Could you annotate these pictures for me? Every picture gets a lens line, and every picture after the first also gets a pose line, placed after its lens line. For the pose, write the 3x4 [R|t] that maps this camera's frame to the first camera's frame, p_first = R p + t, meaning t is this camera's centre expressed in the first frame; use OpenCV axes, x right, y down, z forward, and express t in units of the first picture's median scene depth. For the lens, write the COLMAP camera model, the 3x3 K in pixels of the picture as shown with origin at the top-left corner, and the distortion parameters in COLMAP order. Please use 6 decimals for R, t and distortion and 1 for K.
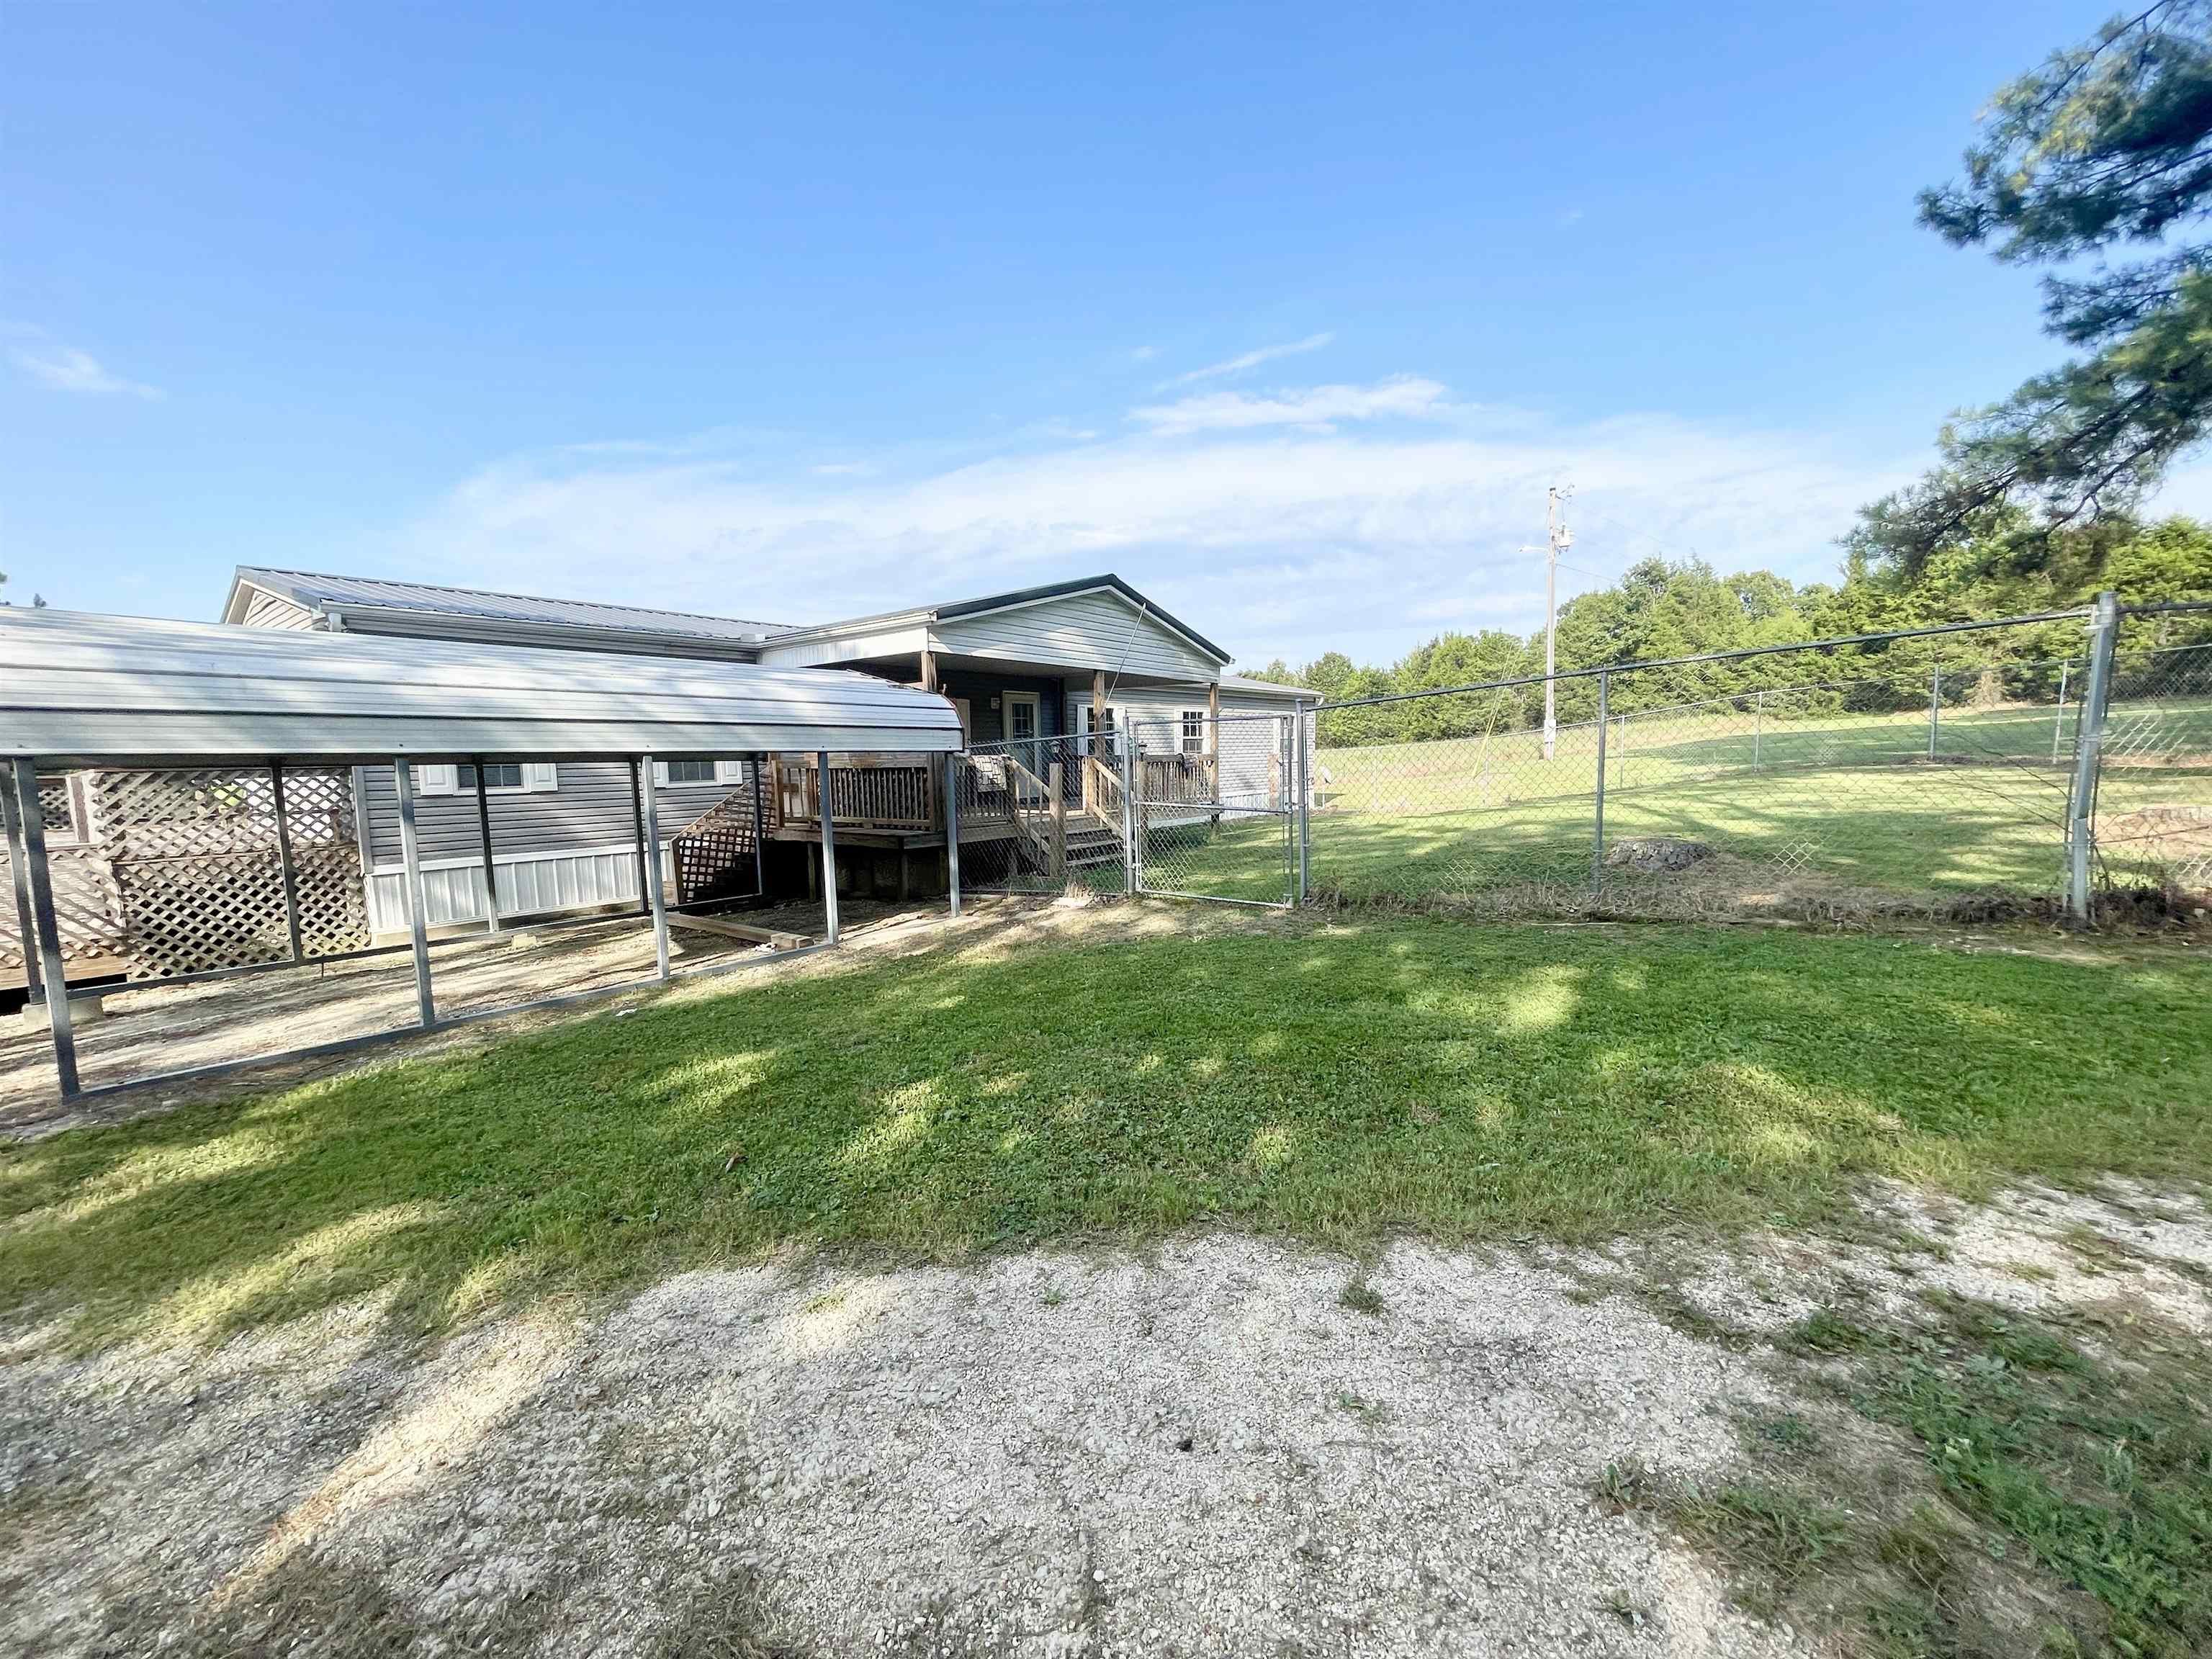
lens RADIAL K [[888.8, 0, 1112.3], [0, 888.8, 829.4], [0, 0, 1]] dist [0.000388, 0.001002]
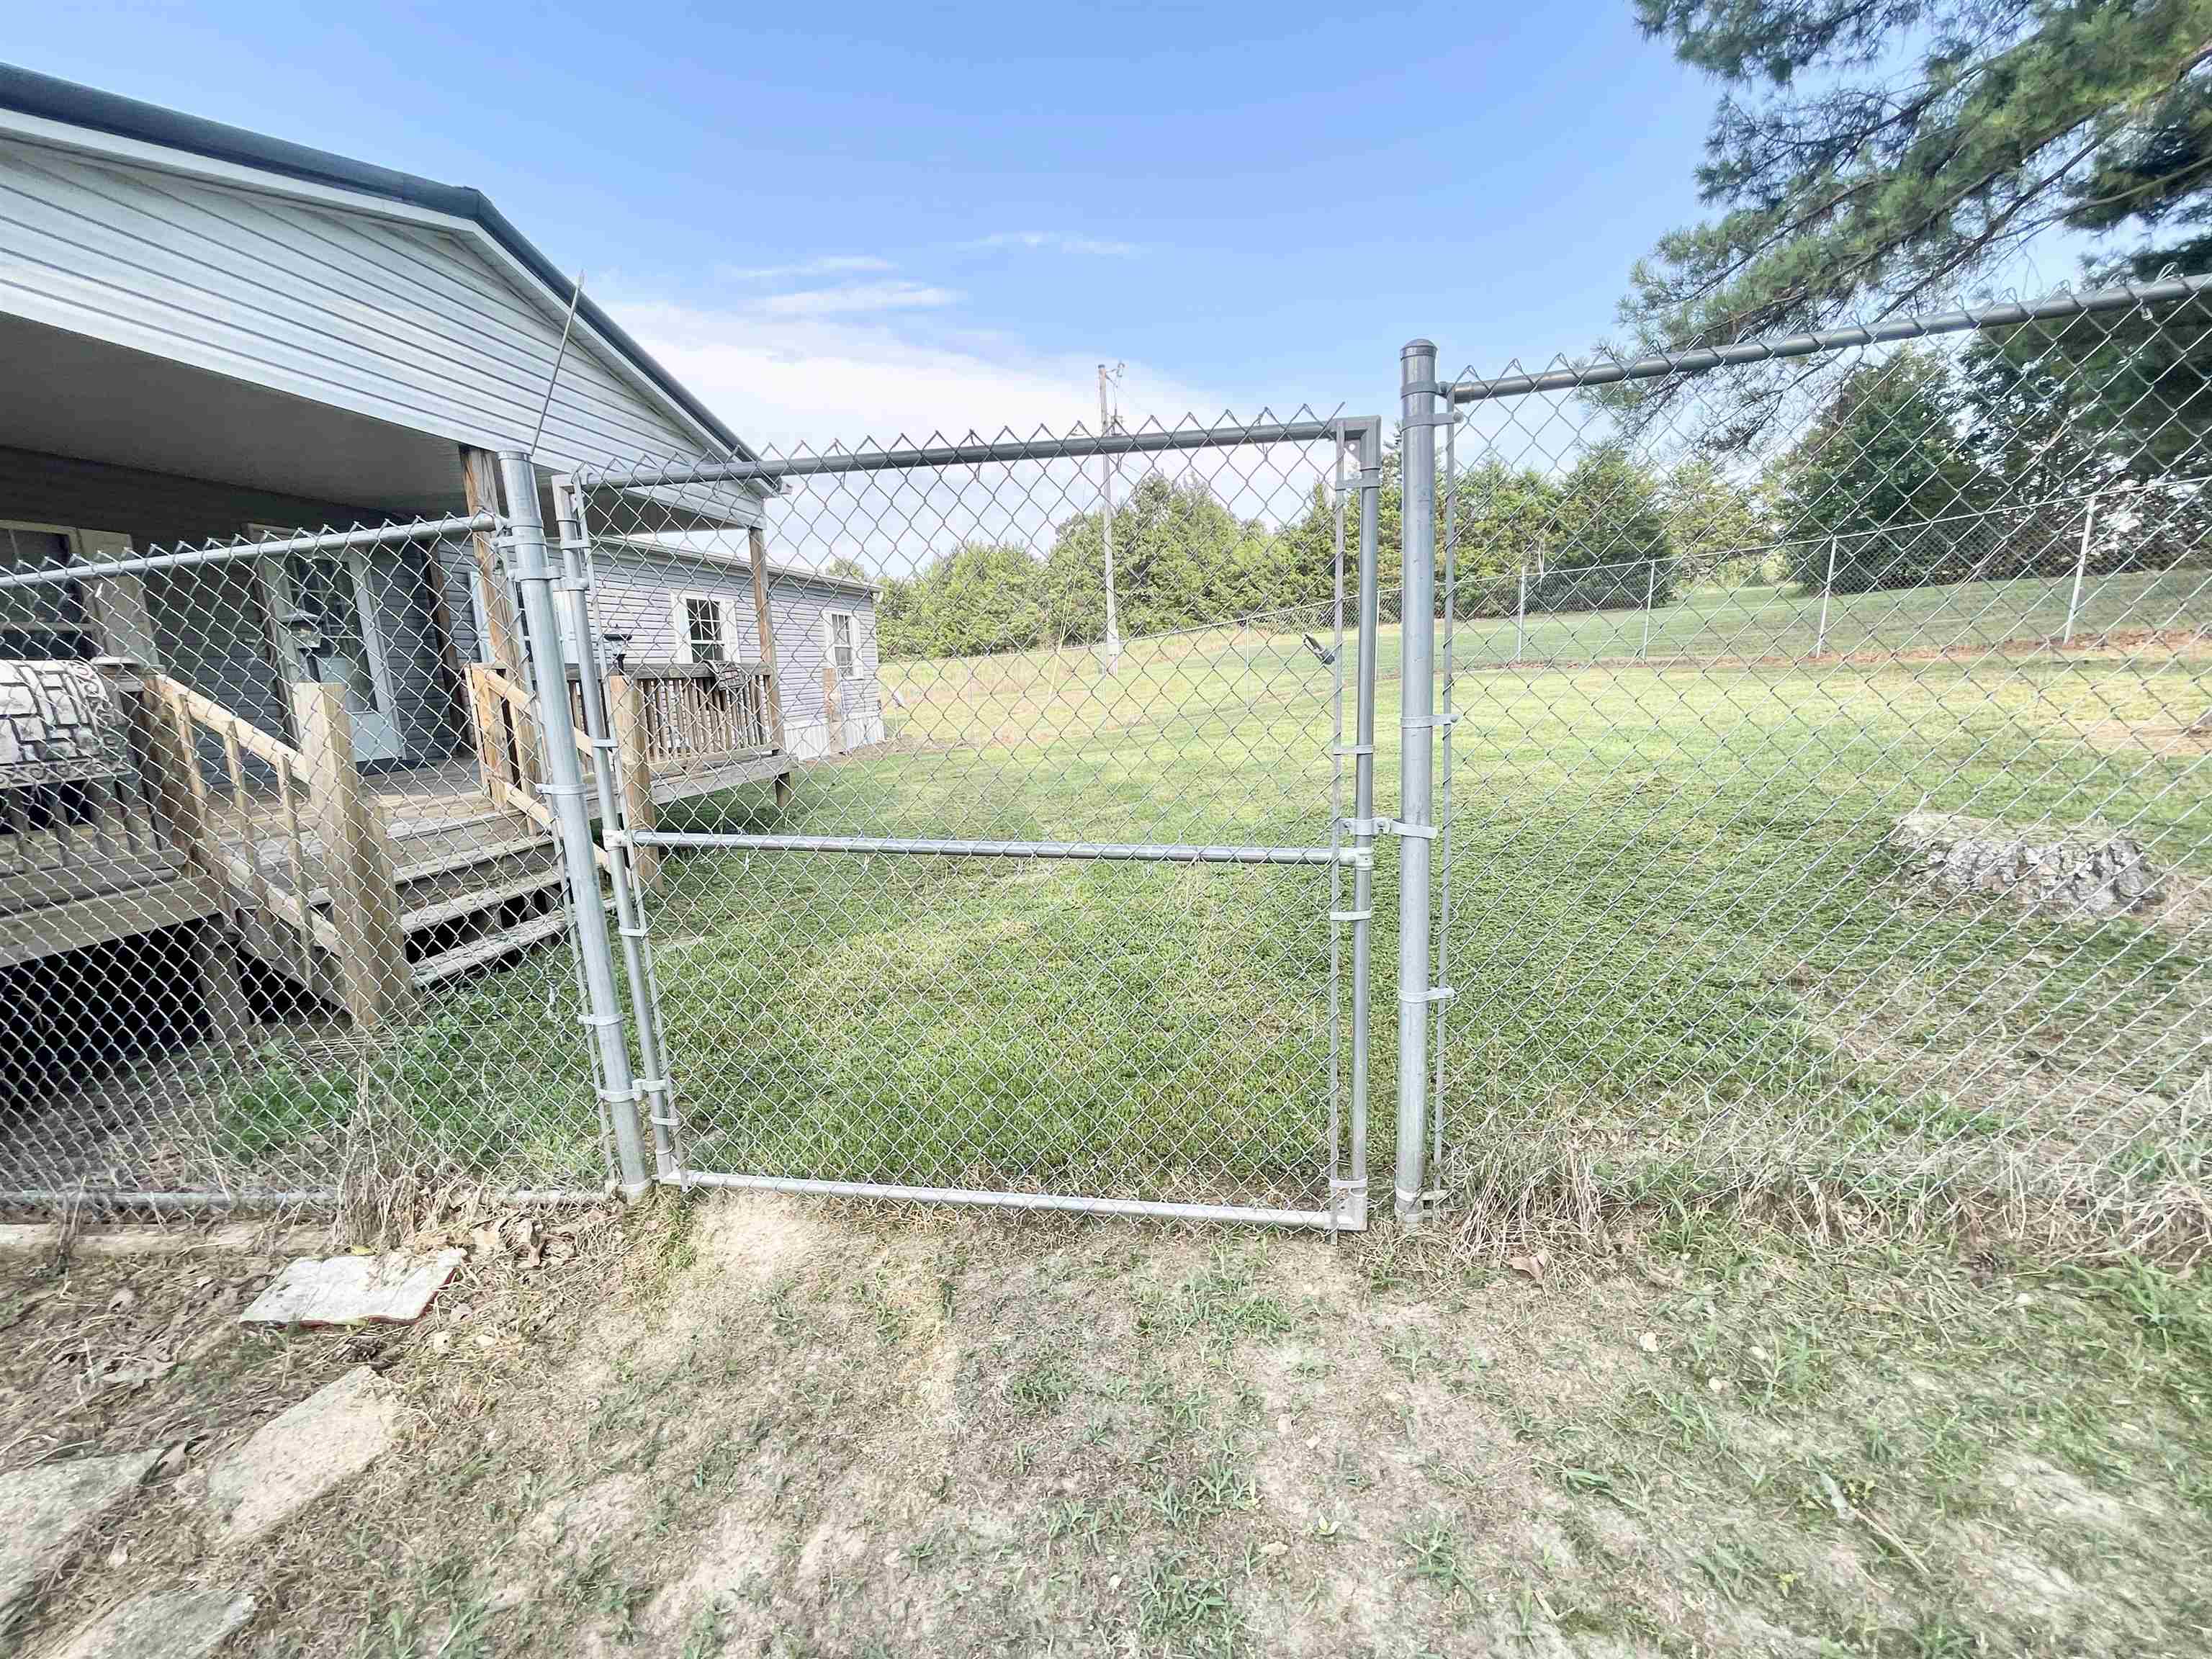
lens RADIAL K [[888.8, 0, 1106.0], [0, 888.8, 844.2], [0, 0, 1]] dist [0.000388, 0.001002]
pose [[0.864749, -0.110235, 0.489957, 0.005748], [0.058553, 0.991089, 0.119641, -0.011805], [-0.498779, -0.074771, 0.863498, 0.179149]]
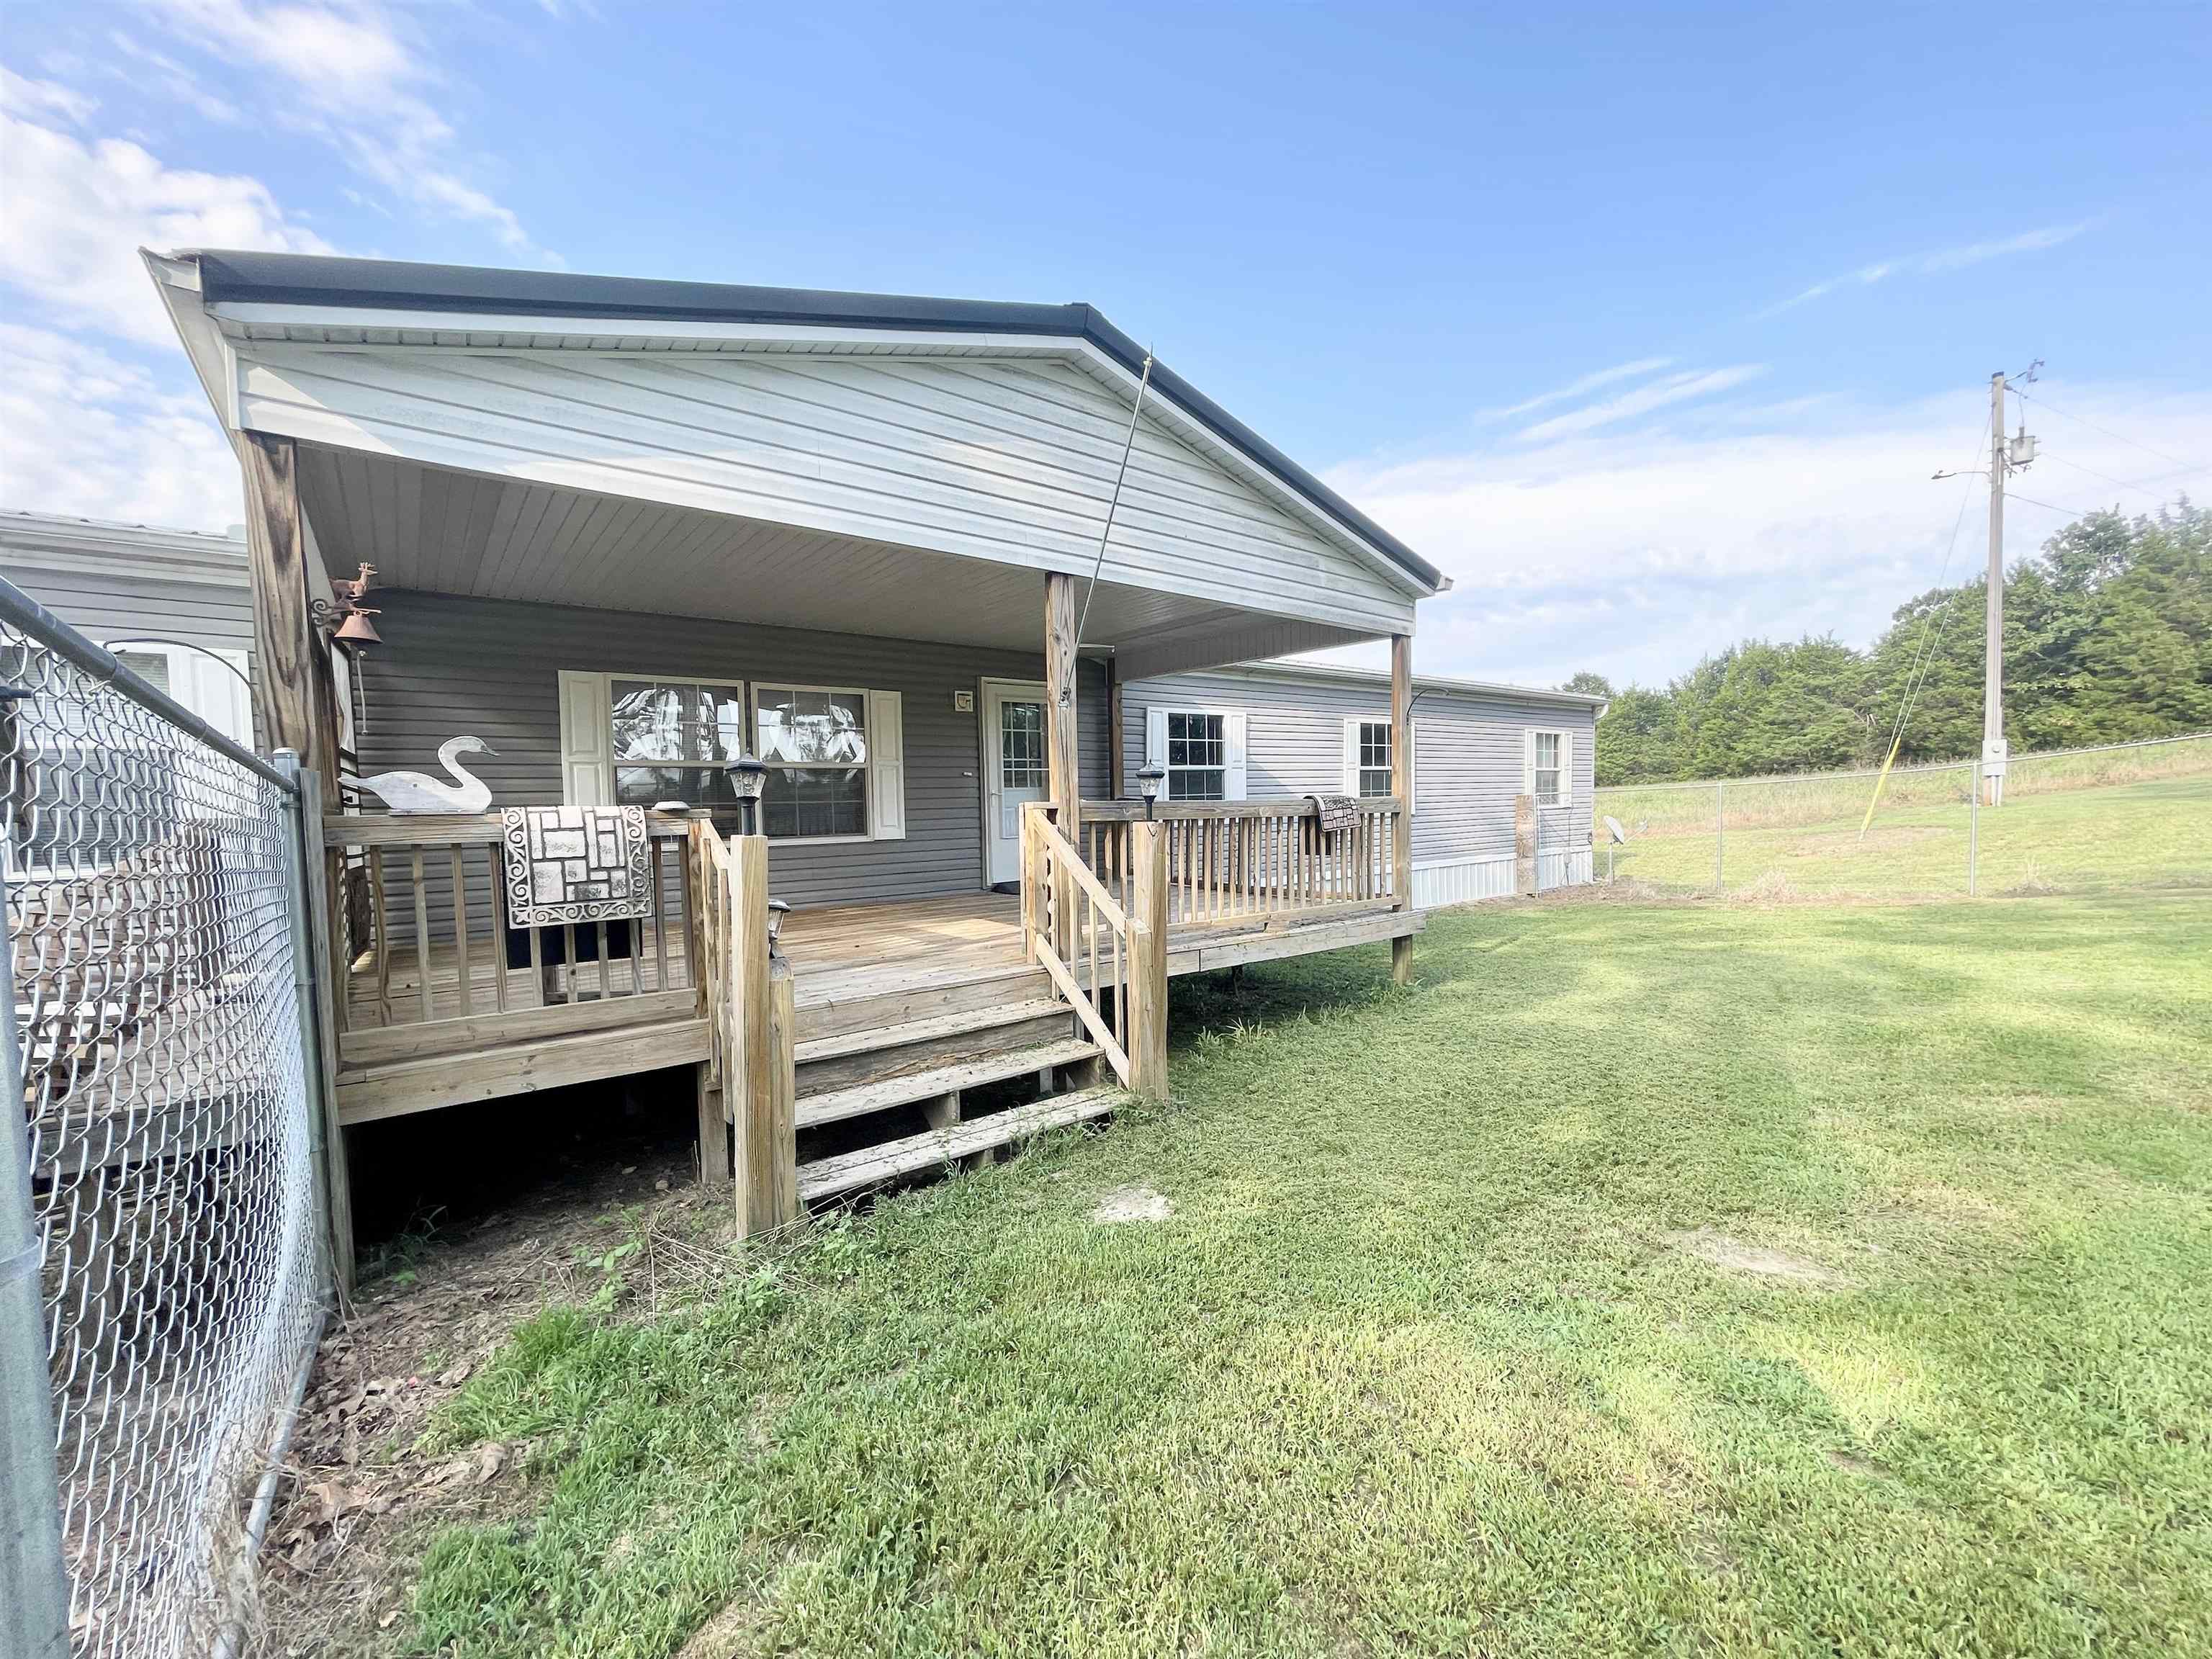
lens RADIAL K [[888.8, 0, 1095.3], [0, 888.8, 836.5], [0, 0, 1]] dist [0.000388, 0.001002]
pose [[0.968650, 0.008507, -0.248285, 0.033610], [-0.018242, 0.999151, -0.036938, -0.019963], [0.247760, 0.040309, 0.967983, 0.233197]]
